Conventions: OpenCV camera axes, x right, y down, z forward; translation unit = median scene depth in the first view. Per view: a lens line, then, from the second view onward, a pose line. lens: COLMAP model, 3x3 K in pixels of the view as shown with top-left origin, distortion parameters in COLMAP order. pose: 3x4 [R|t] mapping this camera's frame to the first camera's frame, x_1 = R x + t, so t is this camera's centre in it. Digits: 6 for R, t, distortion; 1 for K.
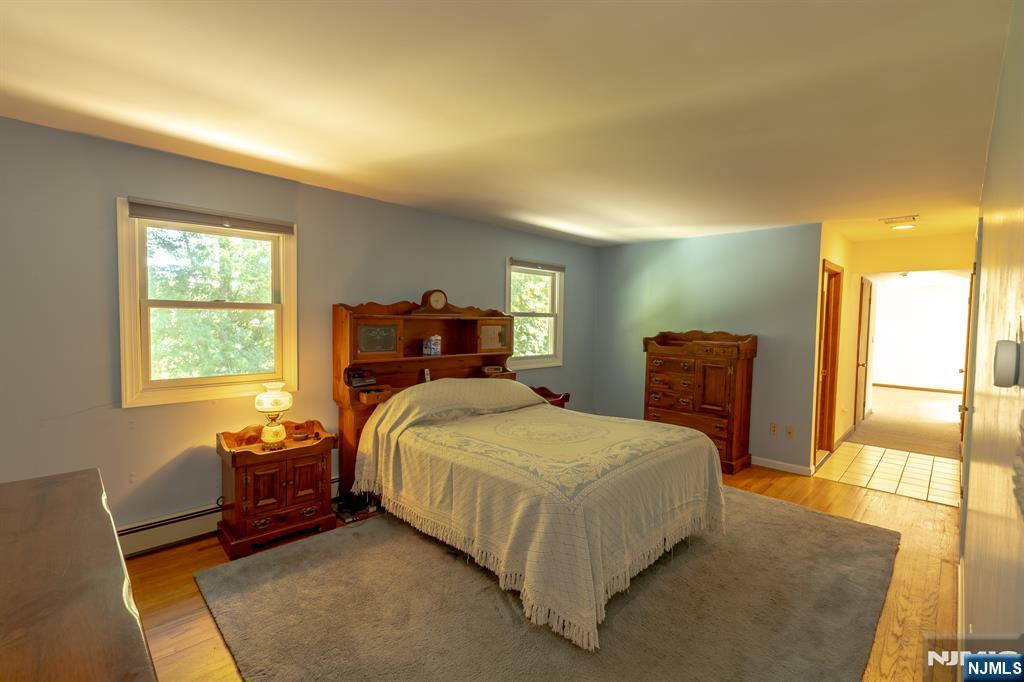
lens RADIAL K [[451.4, 0, 512.0], [0, 451.4, 341.0], [0, 0, 1]] dist [-0.002224, -0.000039]
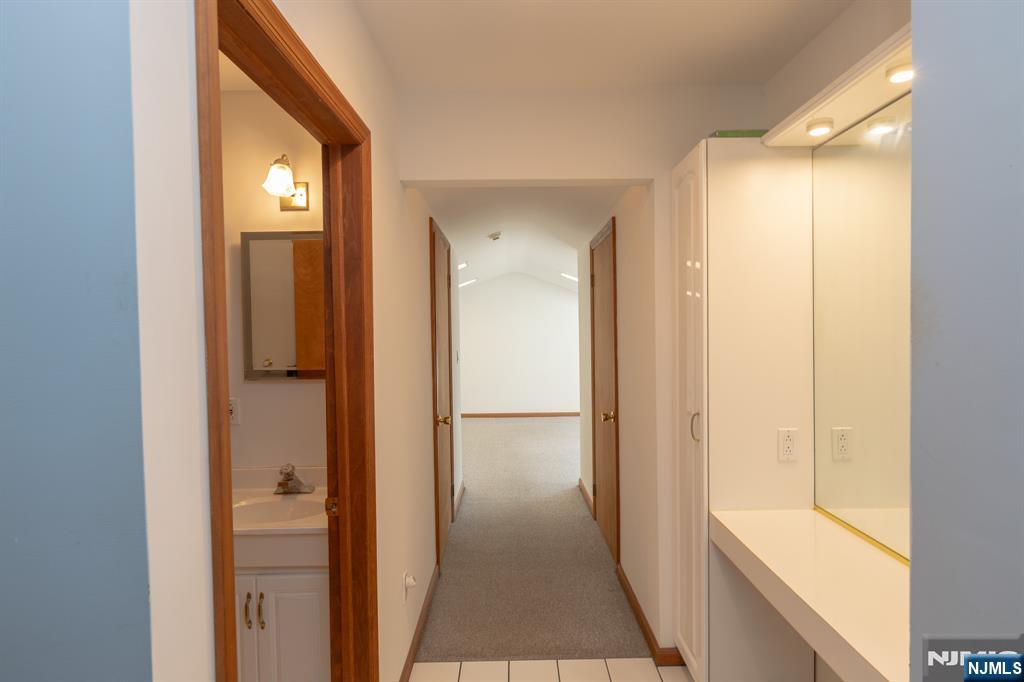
lens RADIAL K [[558.7, 0, 512.0], [0, 558.7, 341.0], [0, 0, 1]] dist [0.000018, -0.000026]
pose [[0.713724, -0.043753, 0.699060, 0.405626], [0.057729, 0.998326, 0.003544, -0.019460], [-0.698044, 0.037826, 0.715055, 0.509143]]
